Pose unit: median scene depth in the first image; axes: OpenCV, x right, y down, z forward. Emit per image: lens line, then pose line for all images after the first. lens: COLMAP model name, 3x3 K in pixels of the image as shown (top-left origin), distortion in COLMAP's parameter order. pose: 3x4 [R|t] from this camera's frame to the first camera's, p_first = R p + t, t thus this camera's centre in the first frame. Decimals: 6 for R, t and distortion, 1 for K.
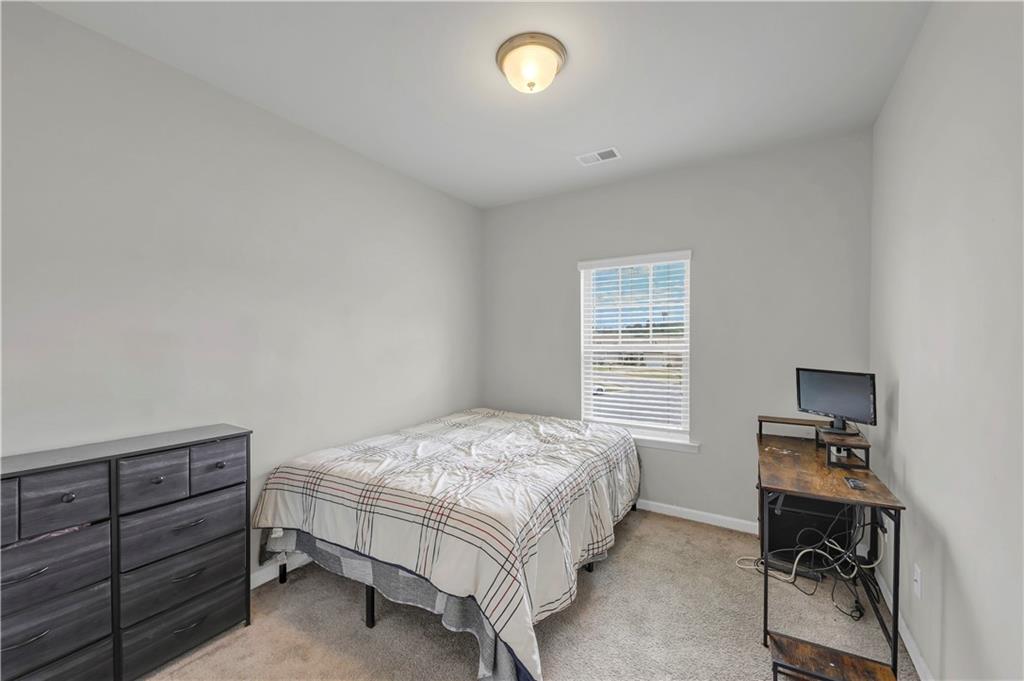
lens RADIAL K [[420.3, 0, 512.0], [0, 420.3, 340.5], [0, 0, 1]] dist [0.011116, -0.000055]
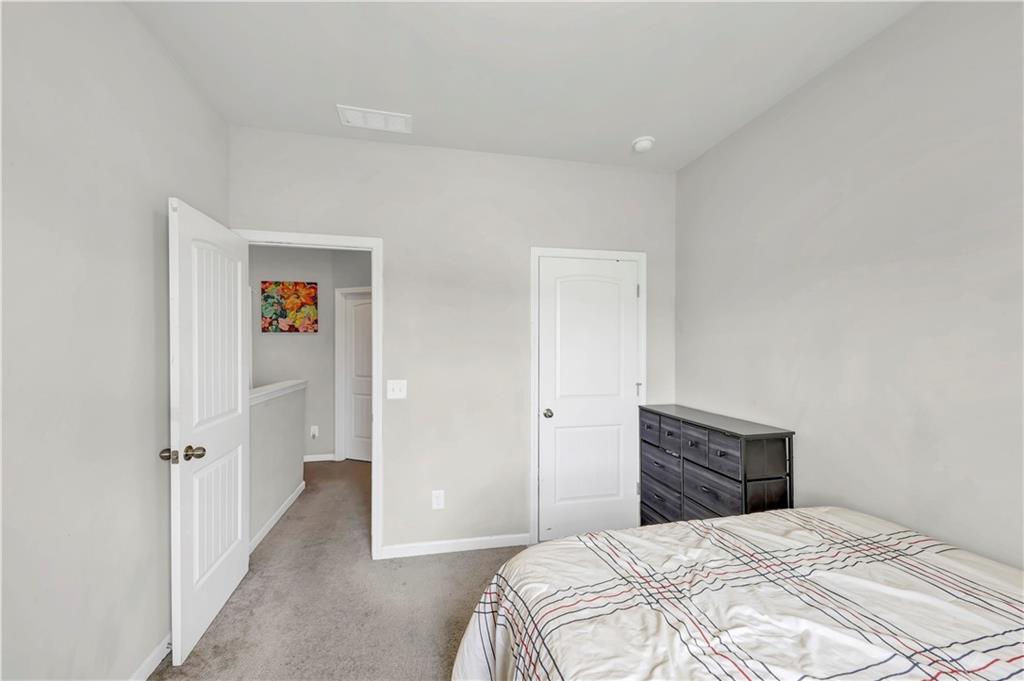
lens RADIAL K [[404.1, 0, 512.2], [0, 404.1, 343.6], [0, 0, 1]] dist [-0.025975, -0.000014]
pose [[-0.717172, -0.003178, -0.696889, 0.524702], [-0.009437, 0.999942, 0.005152, -0.012416], [0.696832, 0.010272, -0.717161, 1.454720]]
